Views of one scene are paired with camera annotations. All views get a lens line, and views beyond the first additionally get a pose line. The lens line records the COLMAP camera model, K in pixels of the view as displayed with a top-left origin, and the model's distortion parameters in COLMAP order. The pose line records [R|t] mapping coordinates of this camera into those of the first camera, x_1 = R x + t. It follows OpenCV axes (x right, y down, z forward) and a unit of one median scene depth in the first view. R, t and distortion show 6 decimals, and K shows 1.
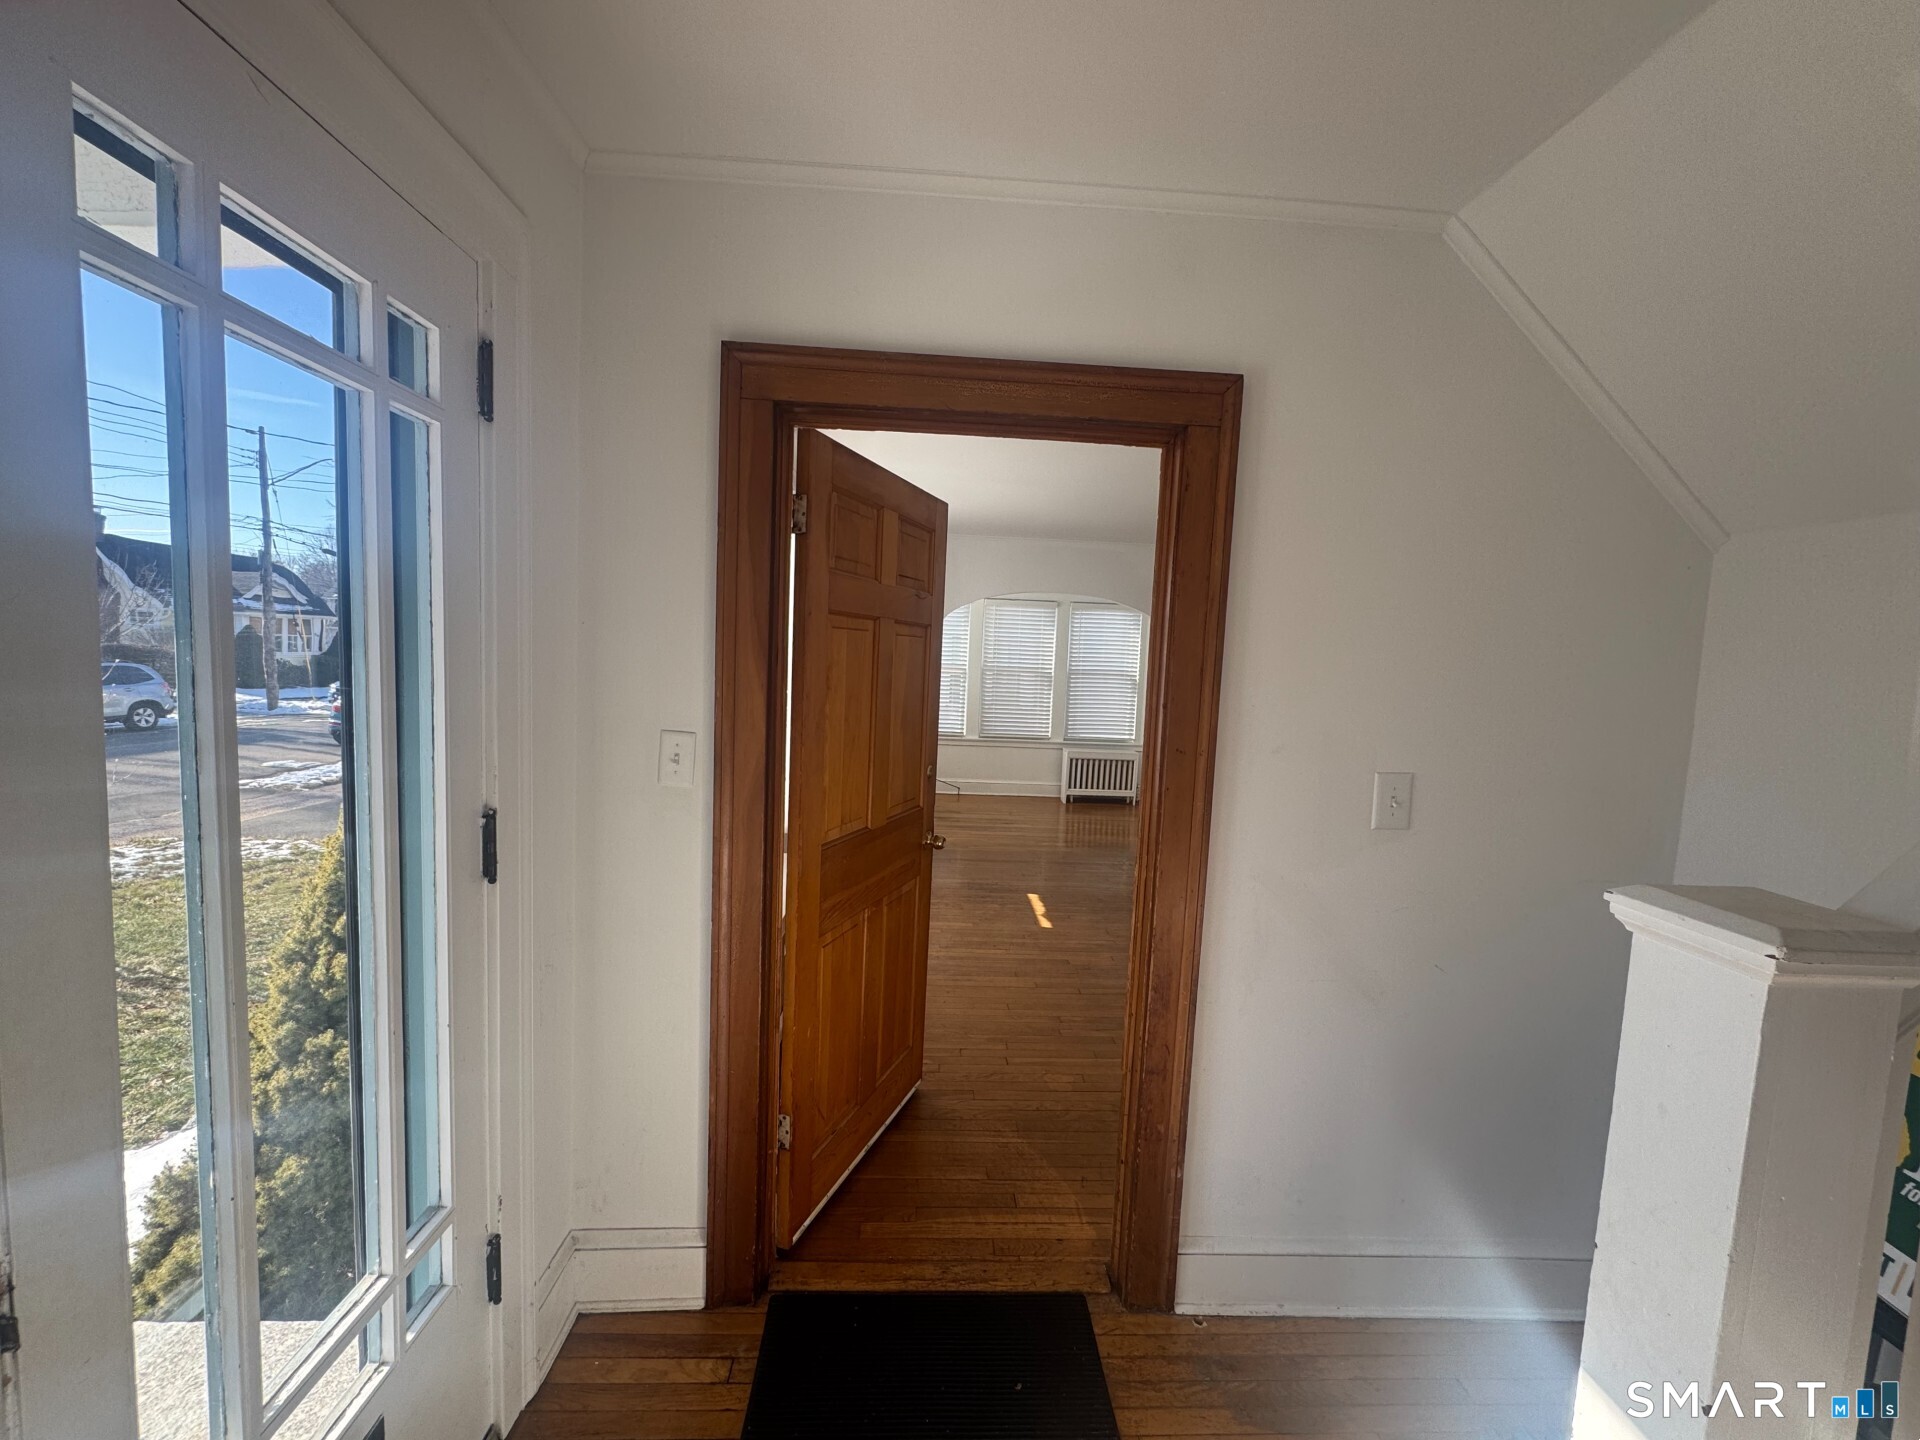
lens RADIAL K [[764.0, 0, 960.0], [0, 764.0, 720.0], [0, 0, 1]] dist [-0.001744, -0.000776]
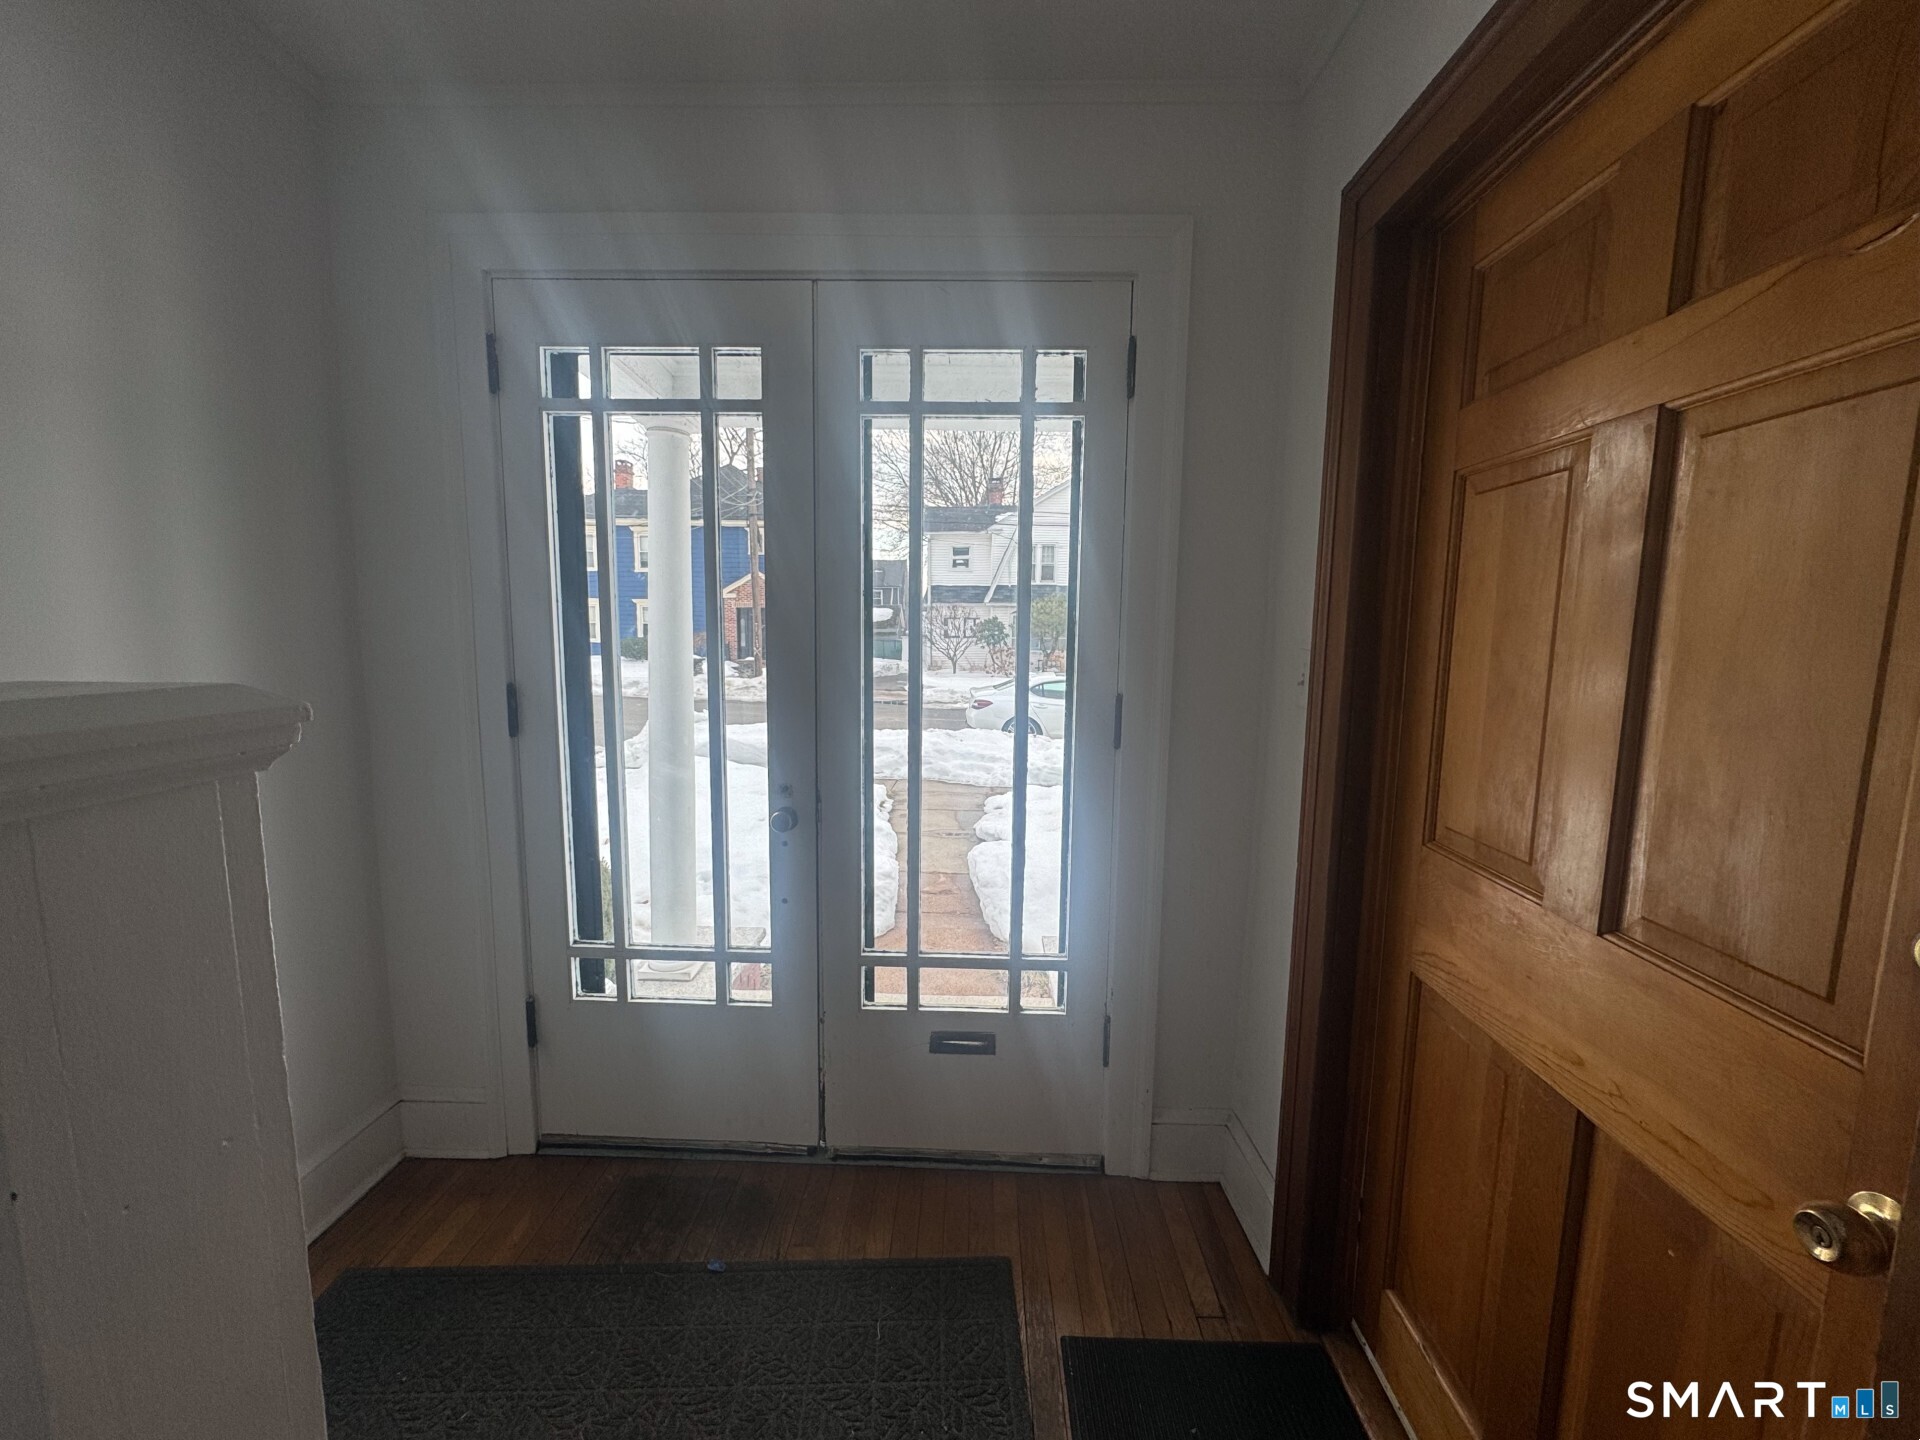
lens RADIAL K [[764.0, 0, 960.0], [0, 764.0, 720.0], [0, 0, 1]] dist [-0.001744, -0.000776]
pose [[-0.068588, 0.076272, -0.994725, 0.616078], [-0.092524, 0.992290, 0.082465, 0.063489], [0.993345, 0.097692, -0.061002, 0.680297]]
